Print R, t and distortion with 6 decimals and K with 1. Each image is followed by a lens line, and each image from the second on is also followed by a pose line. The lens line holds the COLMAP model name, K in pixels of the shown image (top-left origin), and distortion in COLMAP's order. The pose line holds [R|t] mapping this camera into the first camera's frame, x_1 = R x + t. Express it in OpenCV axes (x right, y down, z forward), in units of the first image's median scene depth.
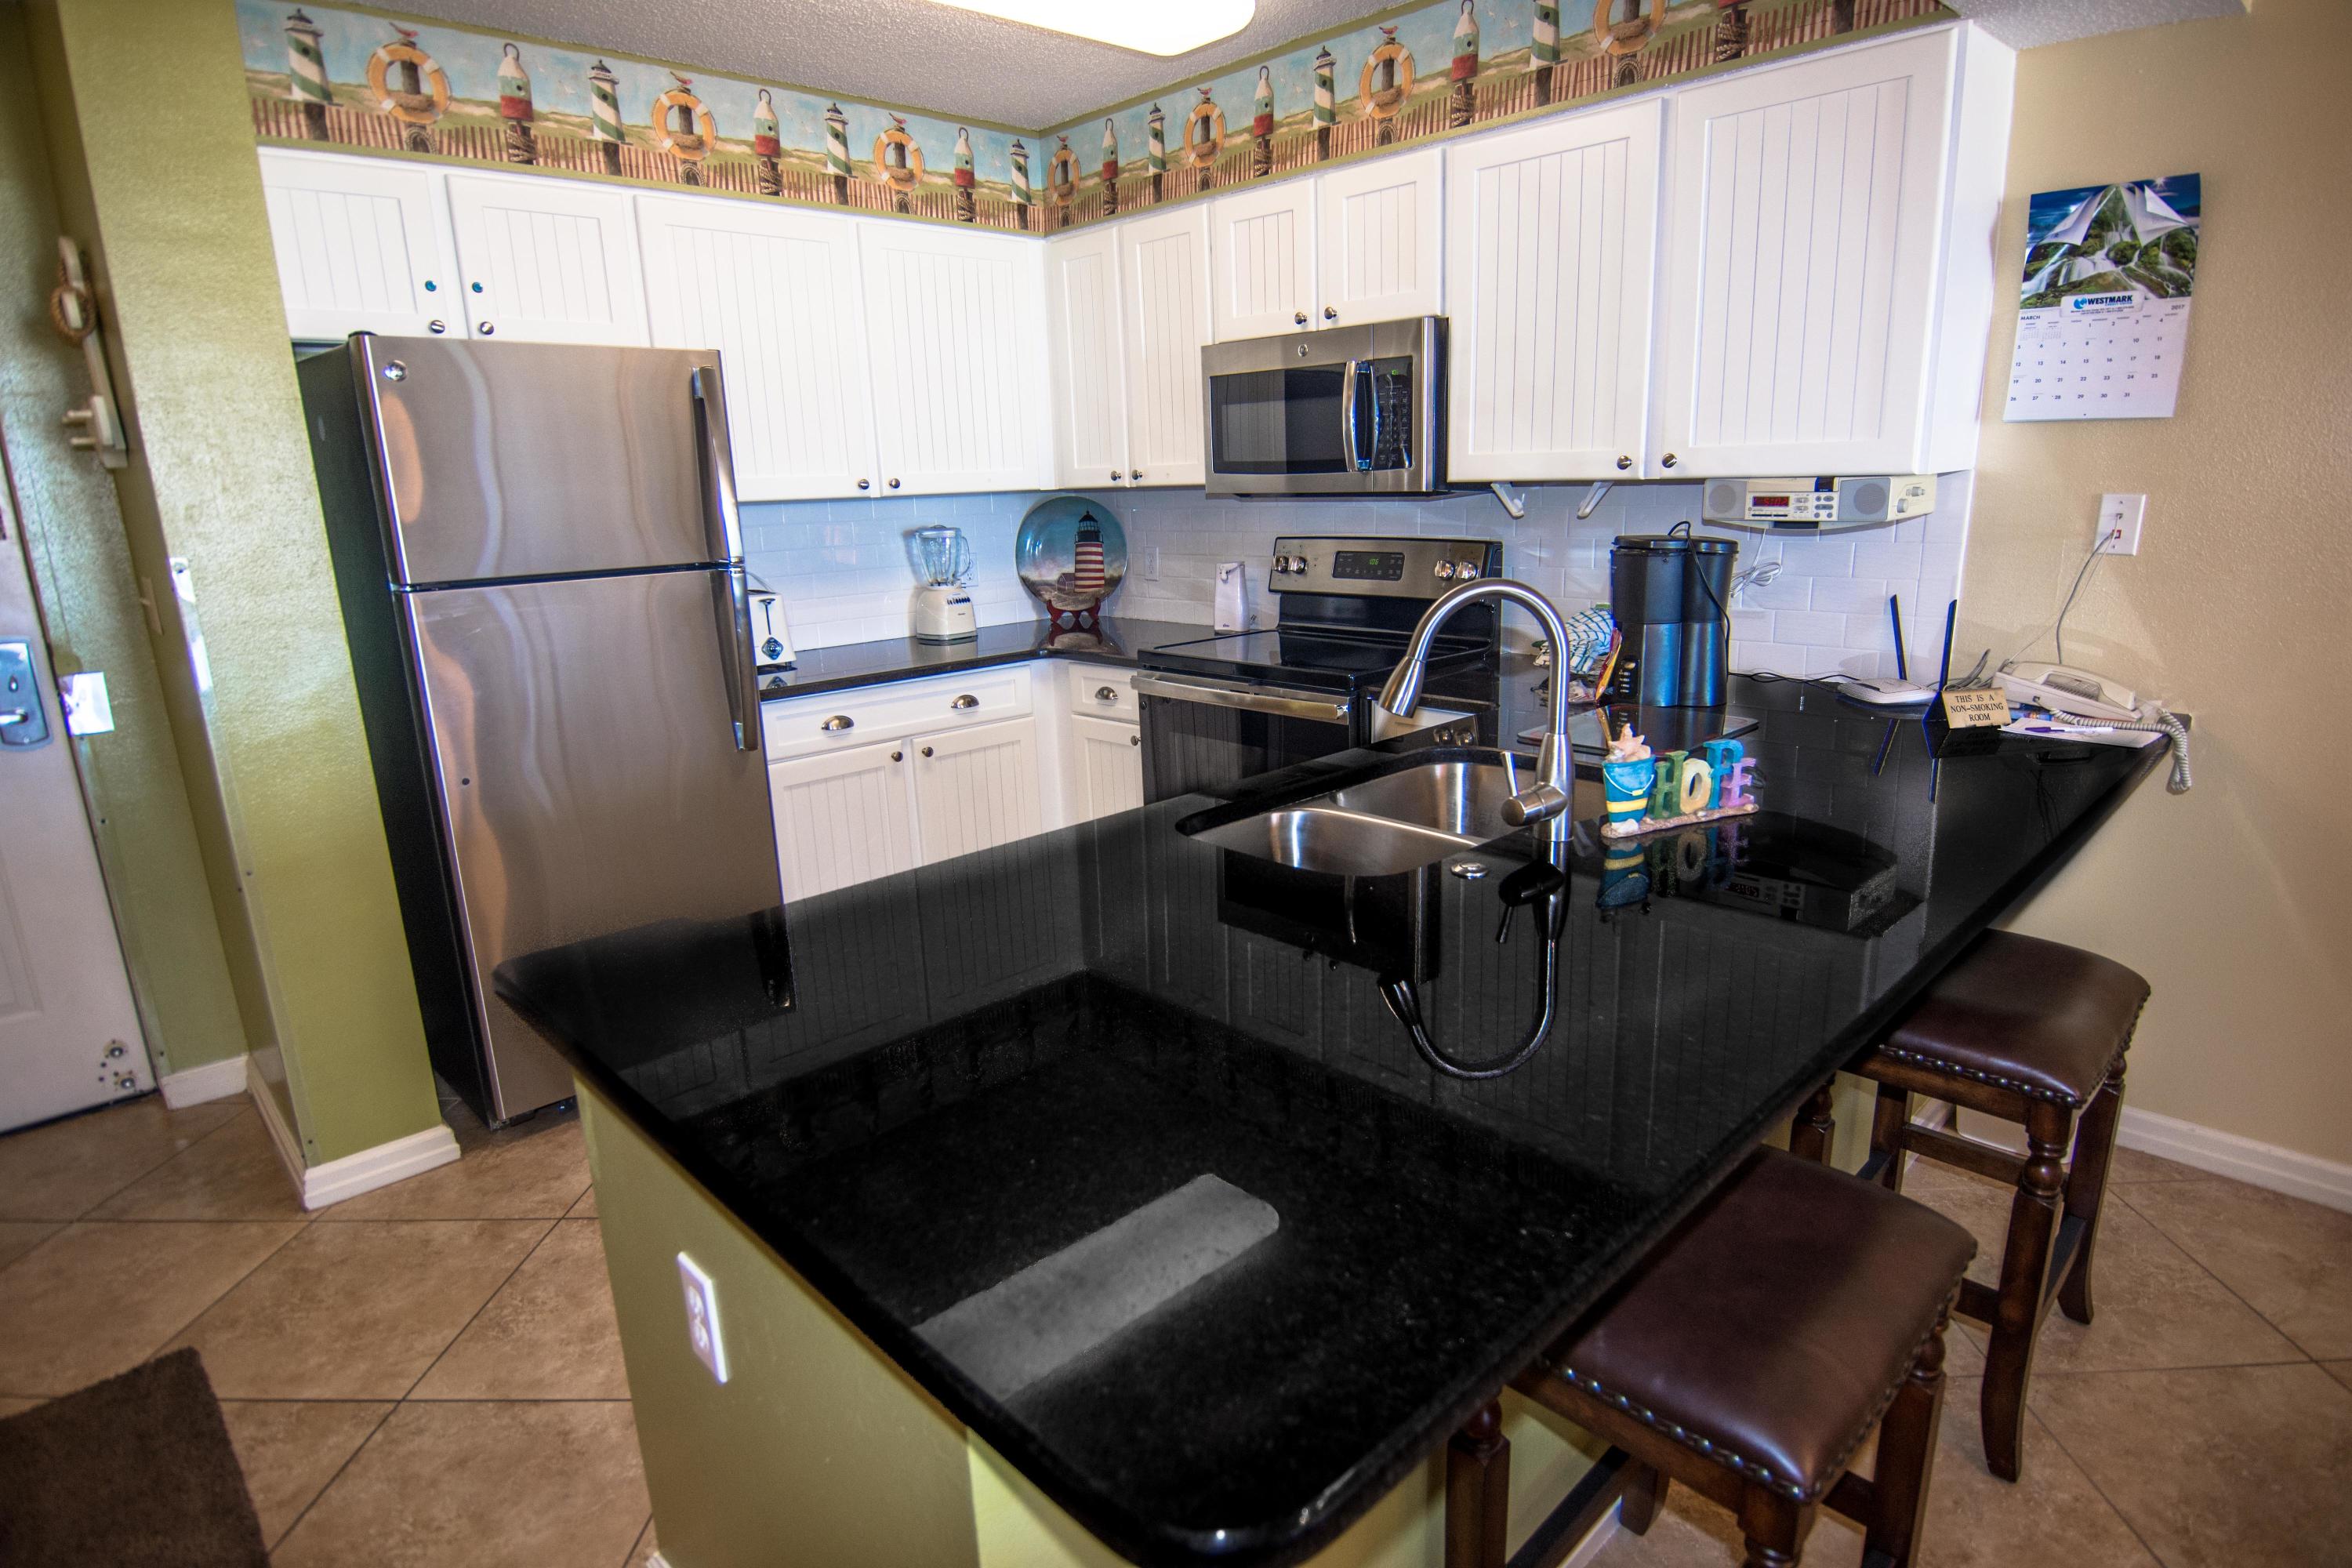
lens RADIAL K [[1245.3, 0, 1204.1], [0, 1245.3, 781.5], [0, 0, 1]] dist [0.003817, -0.019339]
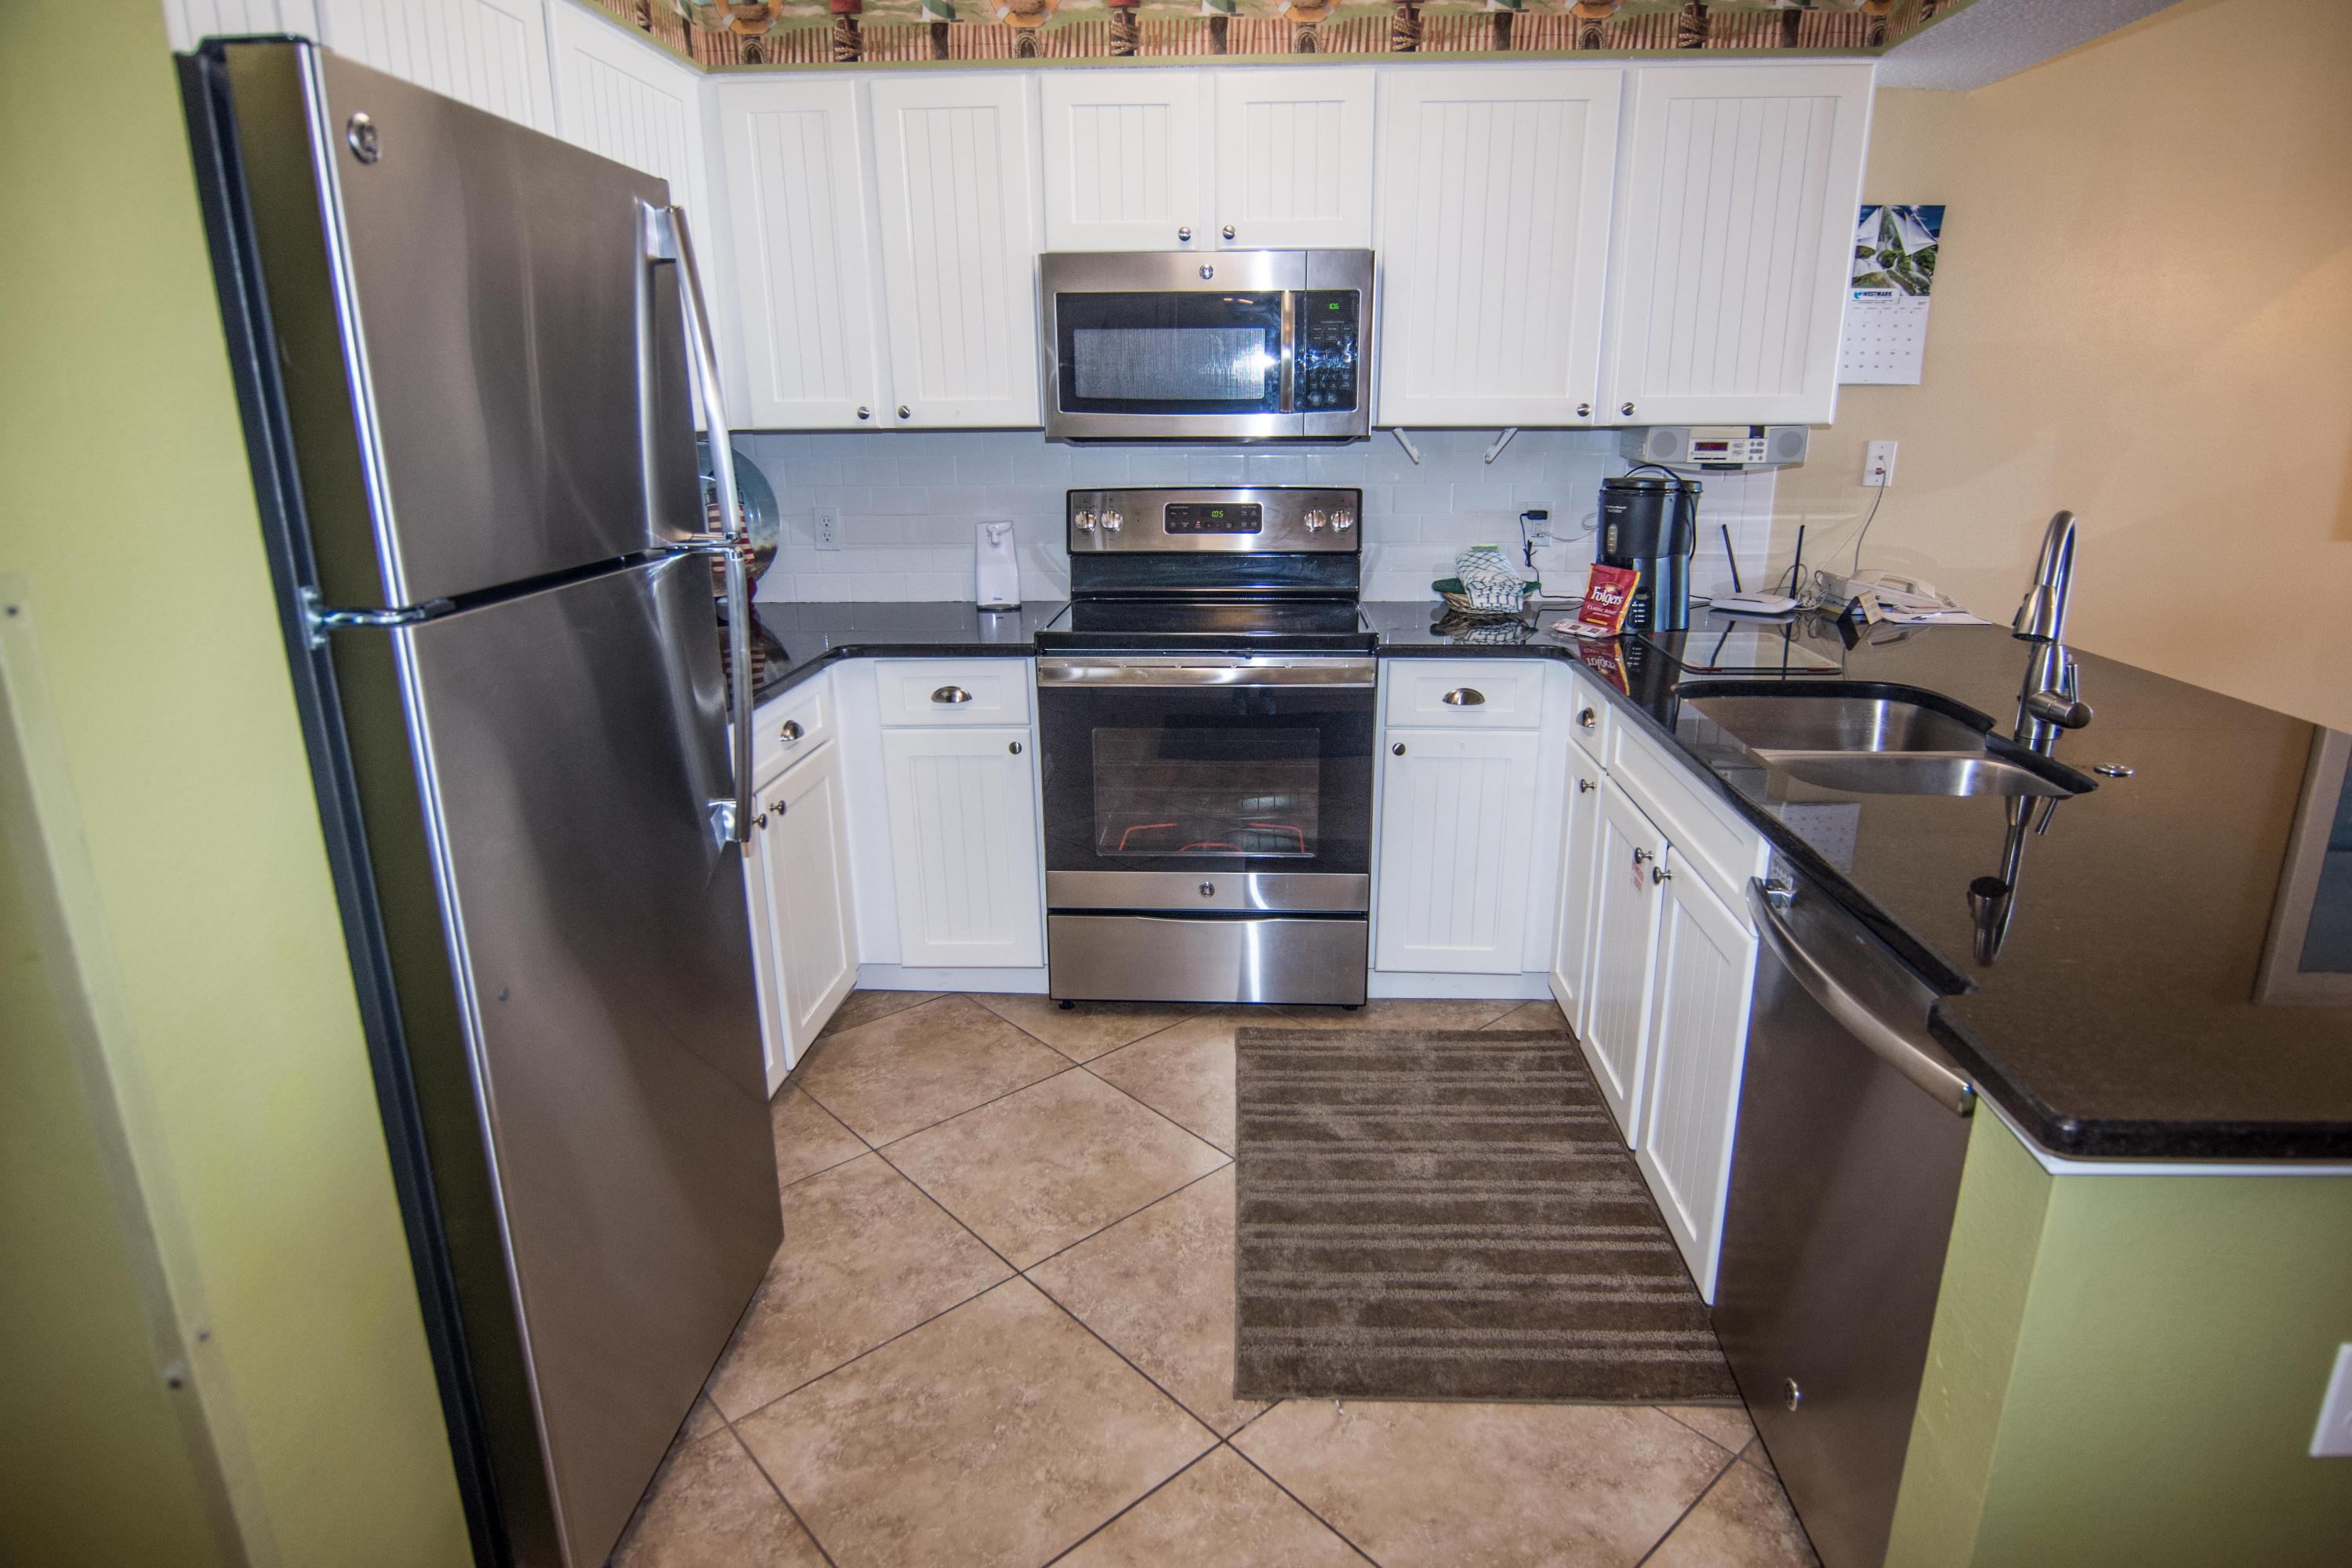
lens RADIAL K [[1276.4, 0, 1210.2], [0, 1276.4, 781.9], [0, 0, 1]] dist [0.004405, -0.020068]
pose [[0.732424, -0.169767, 0.659344, -0.705720], [0.149623, 0.984875, 0.087377, -0.088456], [-0.664205, 0.034656, 0.746746, 0.420967]]
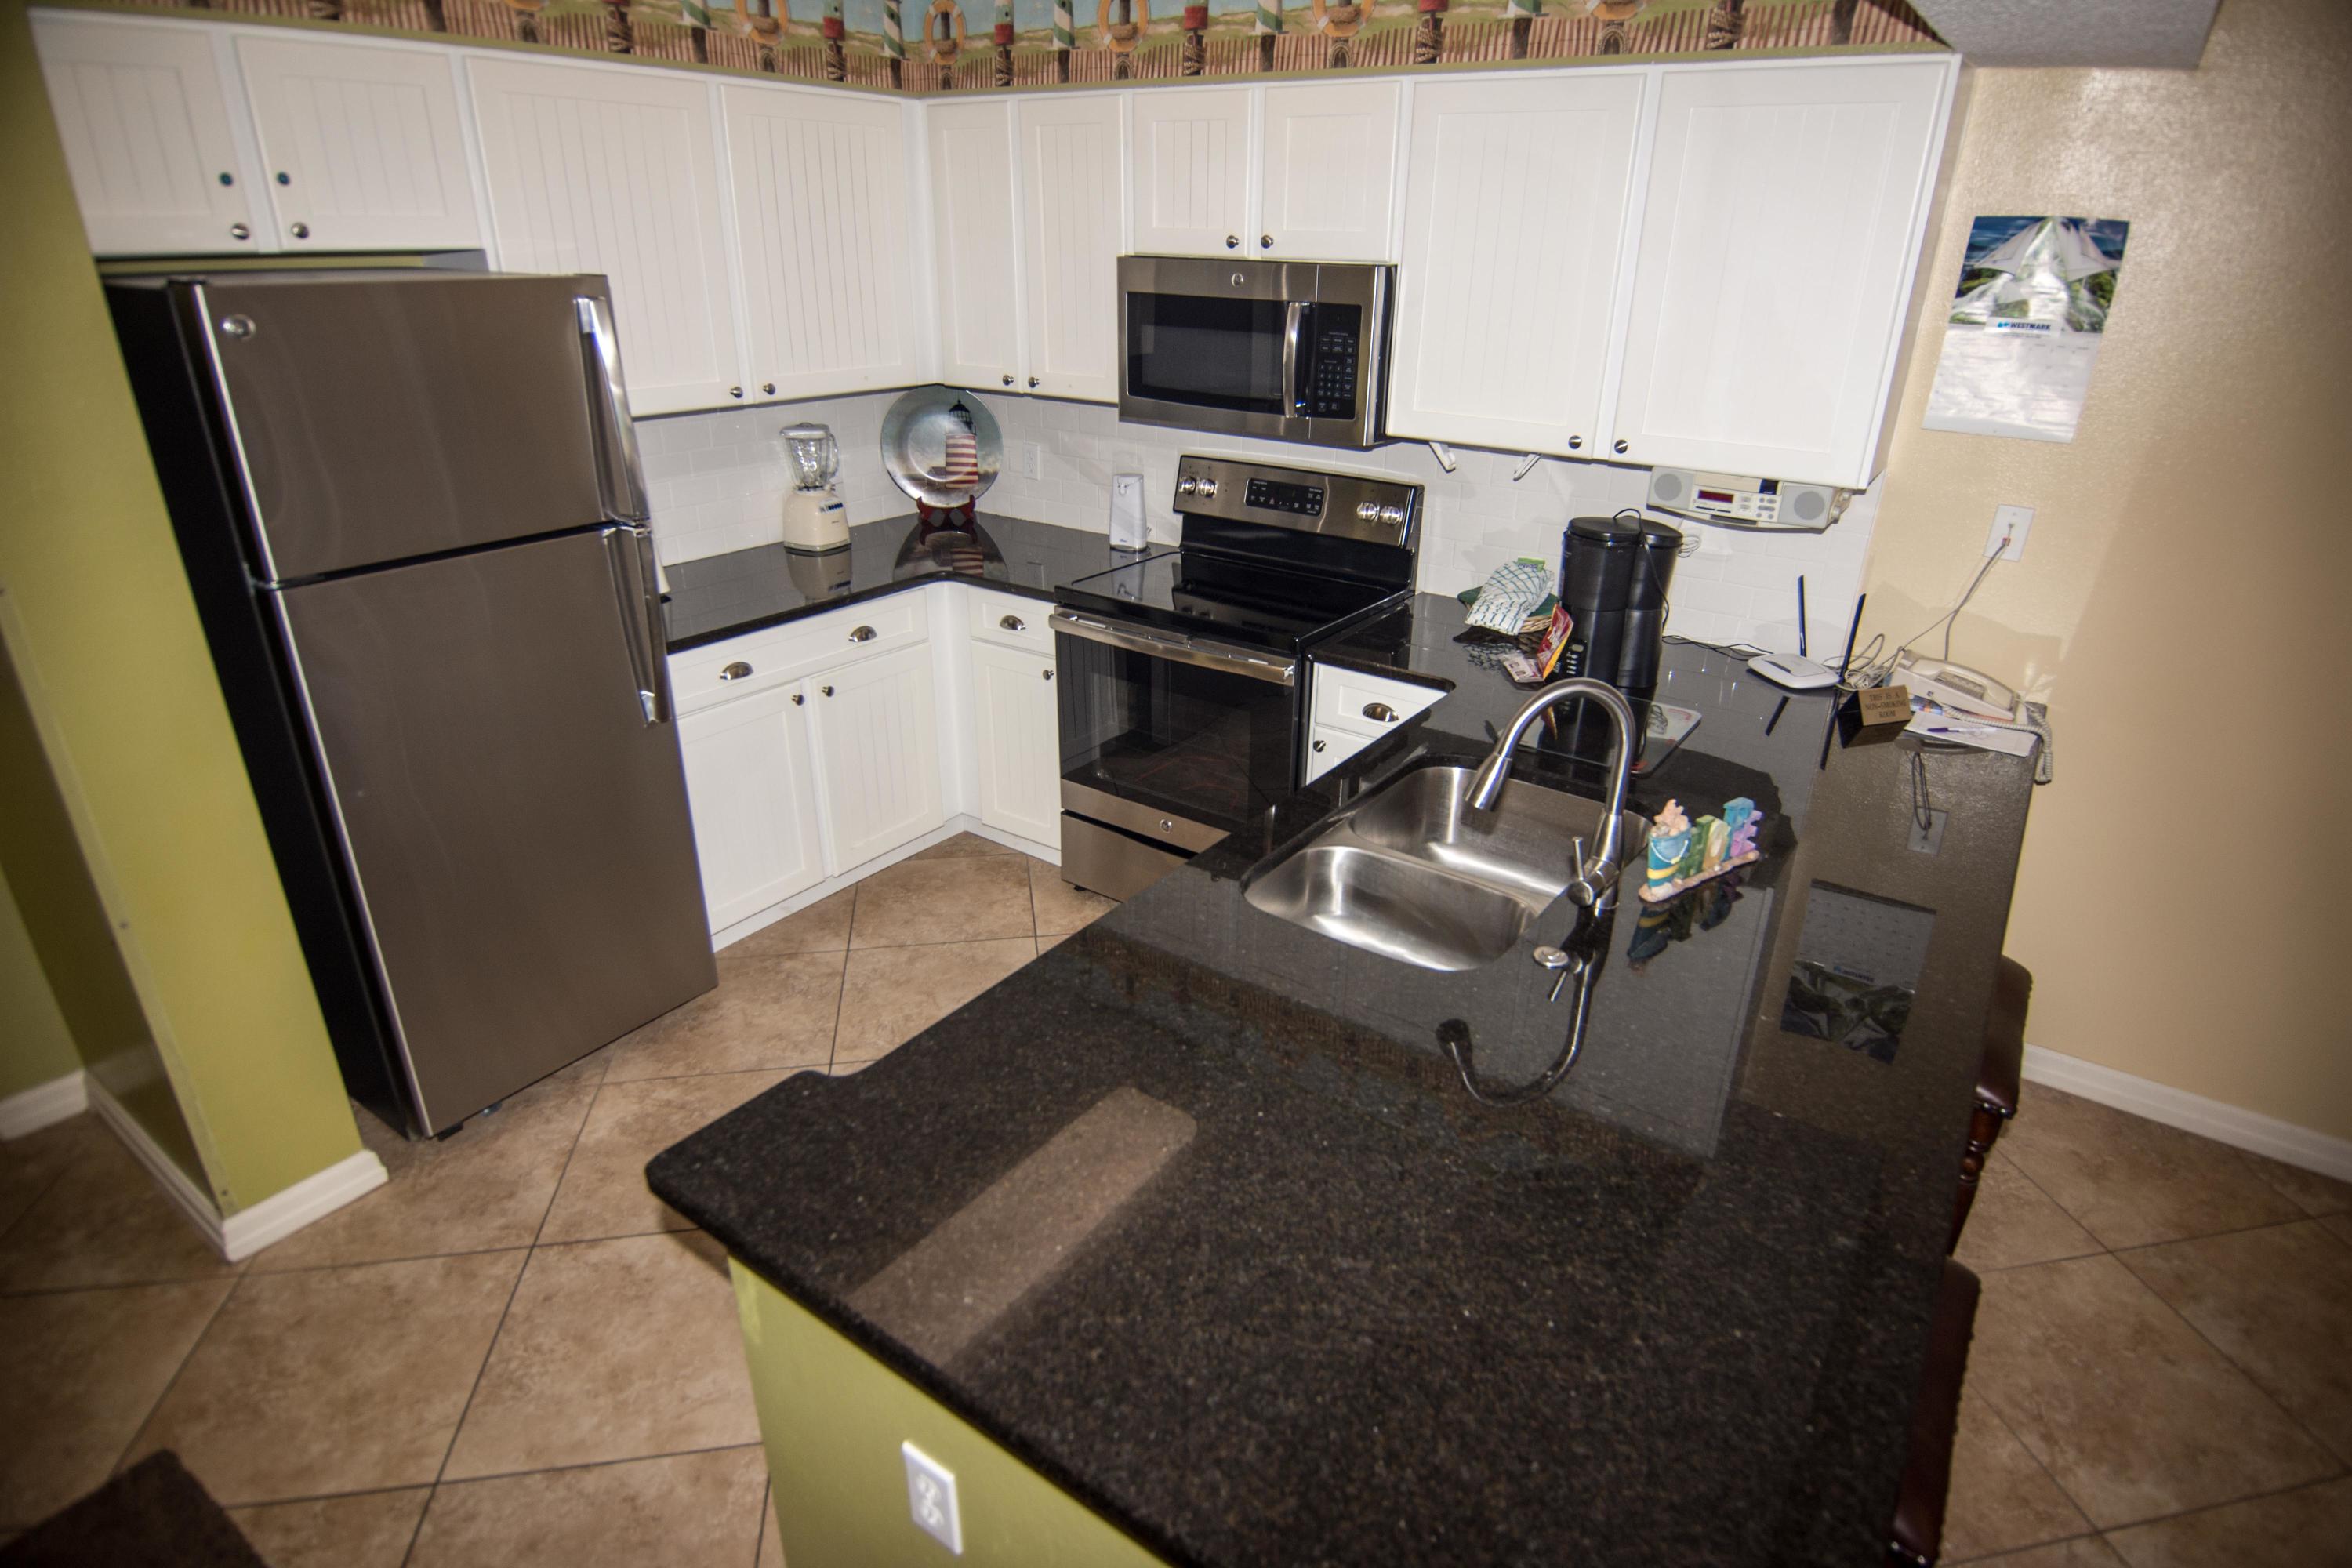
lens RADIAL K [[1245.3, 0, 1204.1], [0, 1245.3, 781.5], [0, 0, 1]] dist [0.003817, -0.019339]
pose [[0.980559, -0.030656, 0.193817, -0.175370], [-0.002571, 0.985629, 0.168906, -0.159839], [-0.196209, -0.166121, 0.966388, 0.027095]]
